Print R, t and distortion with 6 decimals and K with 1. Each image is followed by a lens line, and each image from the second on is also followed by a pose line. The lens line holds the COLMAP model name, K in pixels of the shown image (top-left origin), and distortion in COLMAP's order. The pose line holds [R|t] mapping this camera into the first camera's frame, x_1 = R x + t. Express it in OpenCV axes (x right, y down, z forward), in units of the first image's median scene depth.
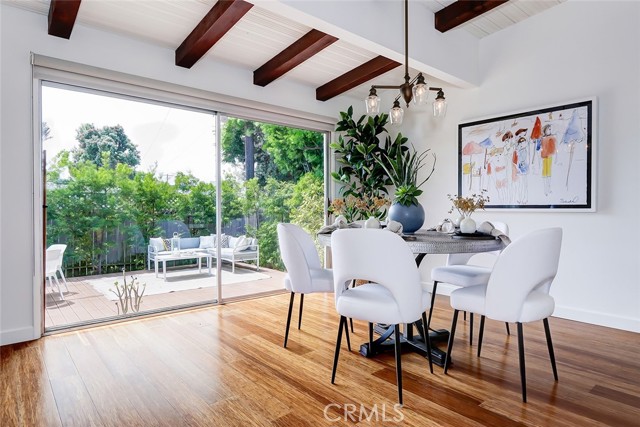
lens RADIAL K [[381.7, 0, 319.8], [0, 381.7, 207.9], [0, 0, 1]] dist [0.005114, 0.000818]
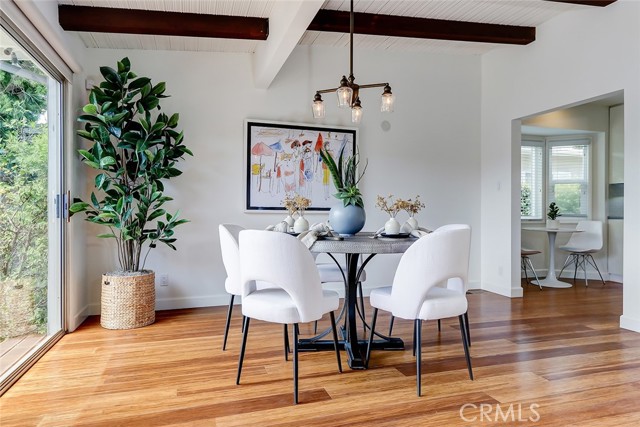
lens RADIAL K [[411.9, 0, 320.7], [0, 411.9, 214.5], [0, 0, 1]] dist [-0.005056, -0.002166]
pose [[0.370892, -0.005517, 0.928660, -0.593732], [-0.011079, 0.999885, 0.010365, 0.000218], [-0.928610, -0.014133, 0.370788, 0.506515]]
